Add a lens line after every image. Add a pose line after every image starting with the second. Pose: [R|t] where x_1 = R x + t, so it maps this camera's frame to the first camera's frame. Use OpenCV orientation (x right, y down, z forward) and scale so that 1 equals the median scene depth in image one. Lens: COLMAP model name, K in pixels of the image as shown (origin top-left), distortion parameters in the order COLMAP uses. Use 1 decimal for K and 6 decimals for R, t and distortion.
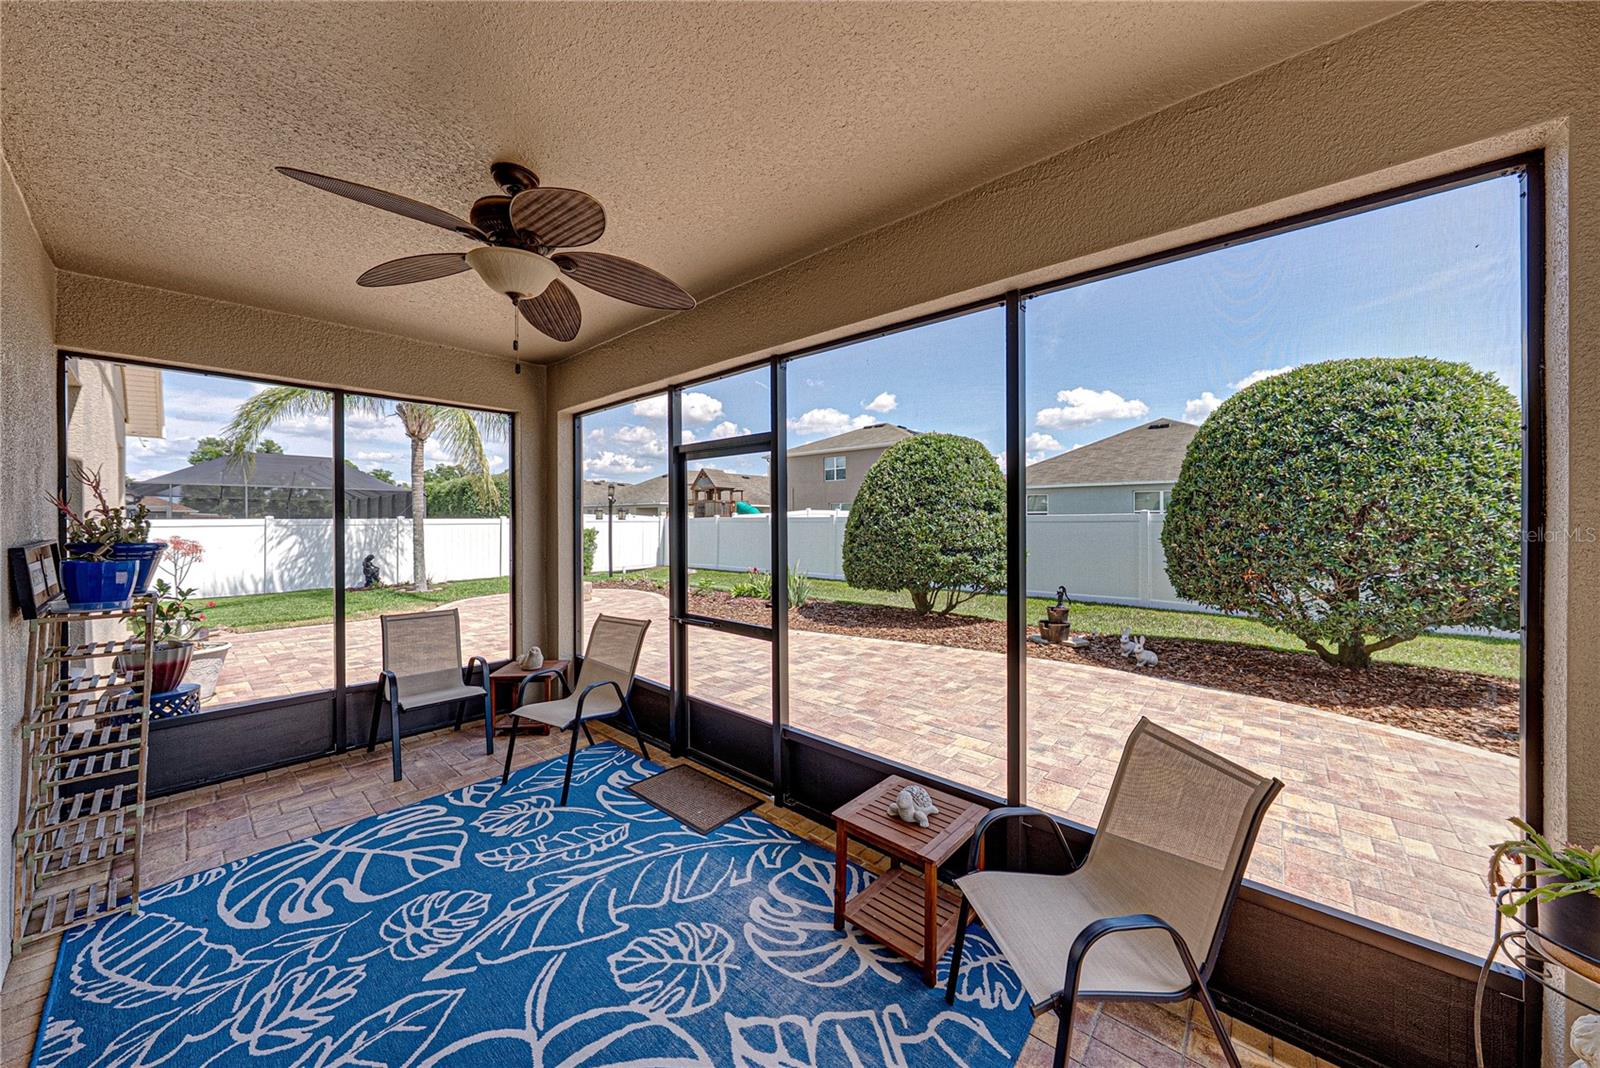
lens RADIAL K [[546.4, 0, 802.2], [0, 546.4, 523.1], [0, 0, 1]] dist [0.001604, 0.000343]
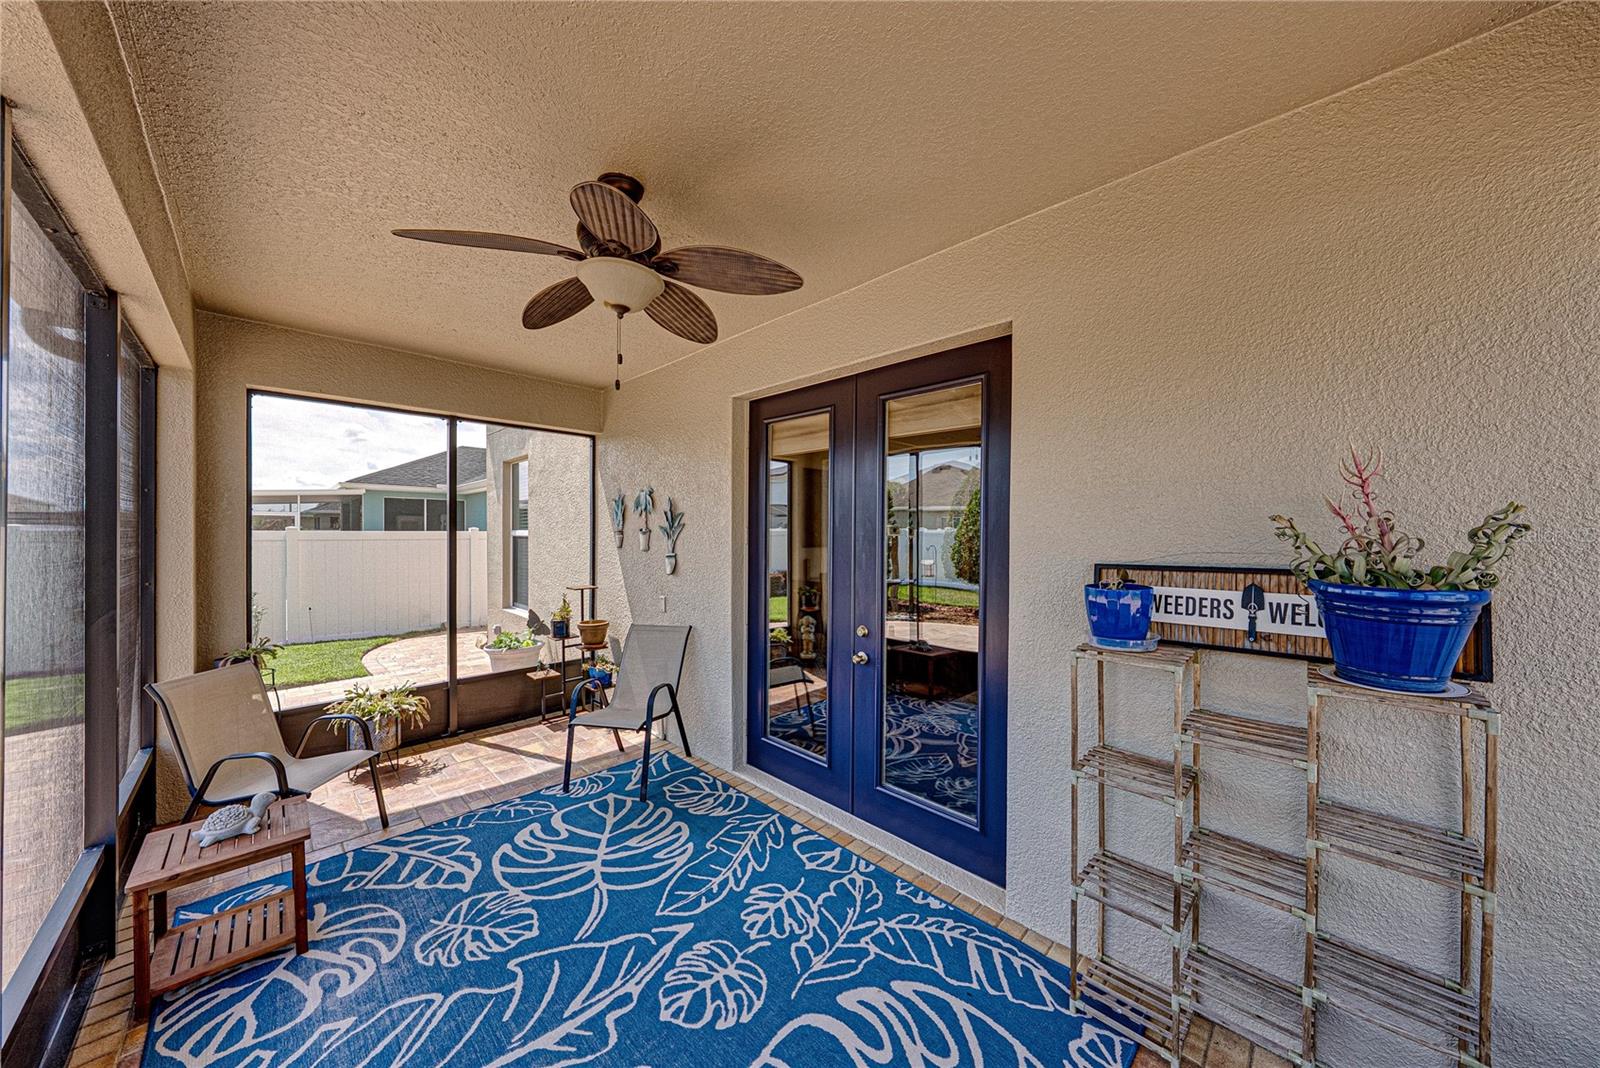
lens RADIAL K [[552.7, 0, 804.3], [0, 552.7, 533.2], [0, 0, 1]] dist [-0.001364, 0.000119]
pose [[-0.997097, -0.000476, 0.076140, -0.721653], [0.000136, 0.999968, 0.008024, -0.012584], [-0.076141, 0.008011, -0.997065, 1.527493]]
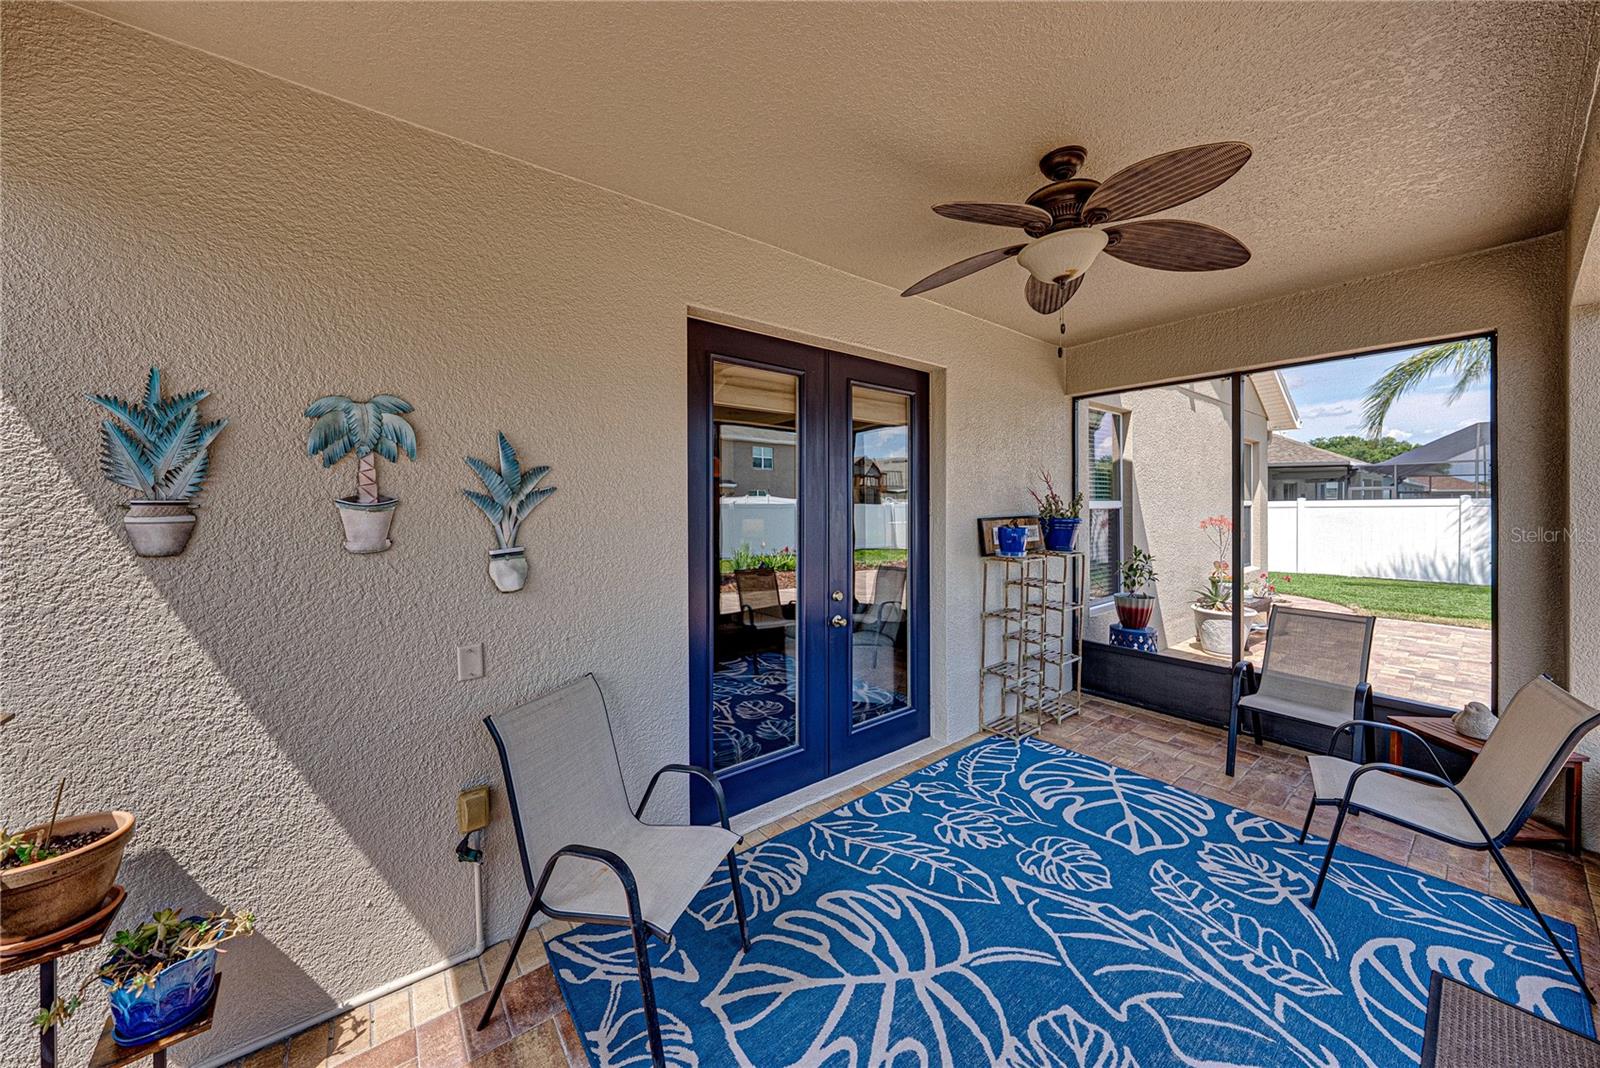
lens RADIAL K [[565.0, 0, 806.5], [0, 565.0, 510.9], [0, 0, 1]] dist [-0.000756, 0.000197]
pose [[-0.171882, 0.014781, -0.985007, 0.441208], [-0.000641, 0.999886, 0.015116, -0.006800], [0.985117, 0.003229, -0.171853, 0.551564]]
